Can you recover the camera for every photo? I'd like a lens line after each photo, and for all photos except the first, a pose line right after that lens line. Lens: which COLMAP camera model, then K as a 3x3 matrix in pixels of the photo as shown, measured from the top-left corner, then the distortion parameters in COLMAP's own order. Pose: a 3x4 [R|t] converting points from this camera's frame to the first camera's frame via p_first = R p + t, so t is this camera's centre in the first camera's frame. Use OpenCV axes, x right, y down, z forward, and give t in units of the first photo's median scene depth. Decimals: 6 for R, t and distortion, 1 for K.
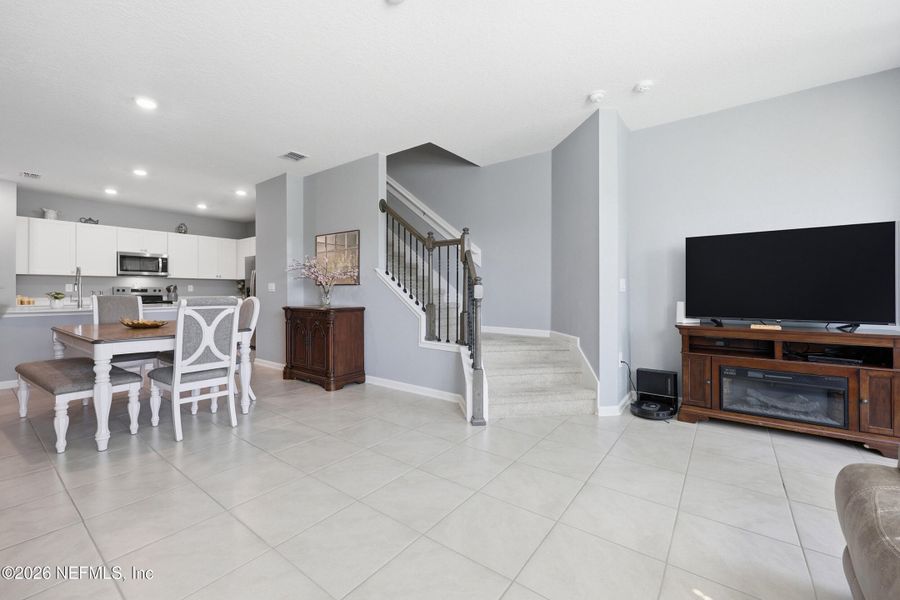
lens RADIAL K [[365.3, 0, 452.1], [0, 365.3, 295.4], [0, 0, 1]] dist [0.000470, 0.000149]
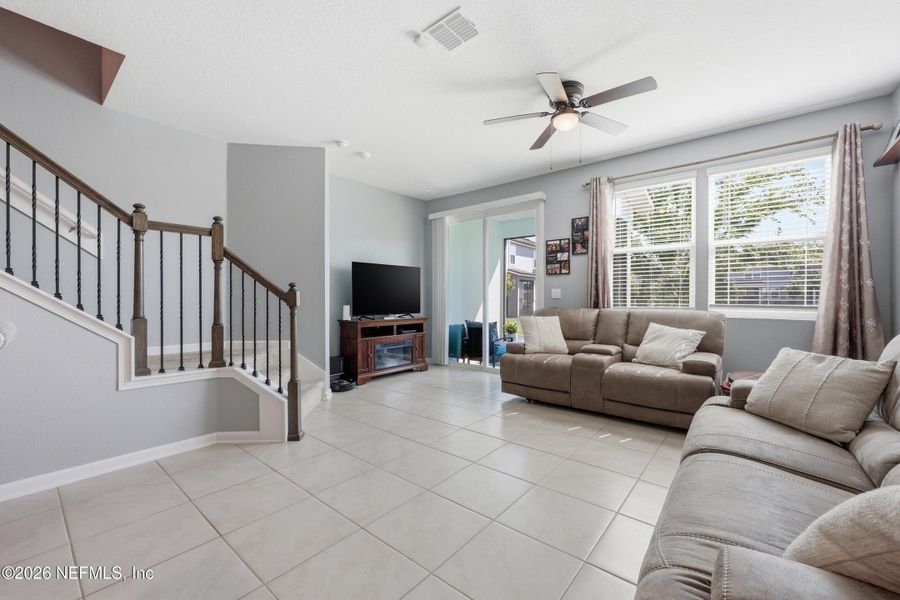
lens RADIAL K [[367.4, 0, 452.0], [0, 367.4, 299.4], [0, 0, 1]] dist [0.000318, 0.000199]
pose [[0.046745, -0.001298, 0.998906, -0.650813], [0.009396, 0.999955, 0.000859, -0.003532], [-0.998863, 0.009346, 0.046755, 0.418587]]
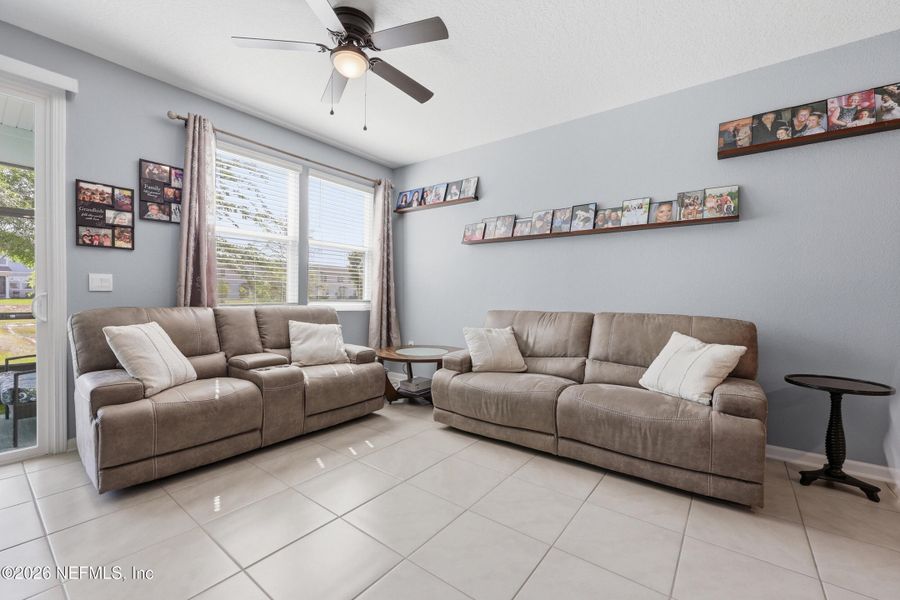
lens RADIAL K [[373.6, 0, 450.0], [0, 373.6, 300.0], [0, 0, 1]] dist [0.001877, 0.000230]
pose [[-0.999878, -0.011644, 0.010393, -0.083499], [-0.011392, 0.999649, 0.023931, -0.009718], [-0.010668, 0.023810, -0.999660, 0.794133]]
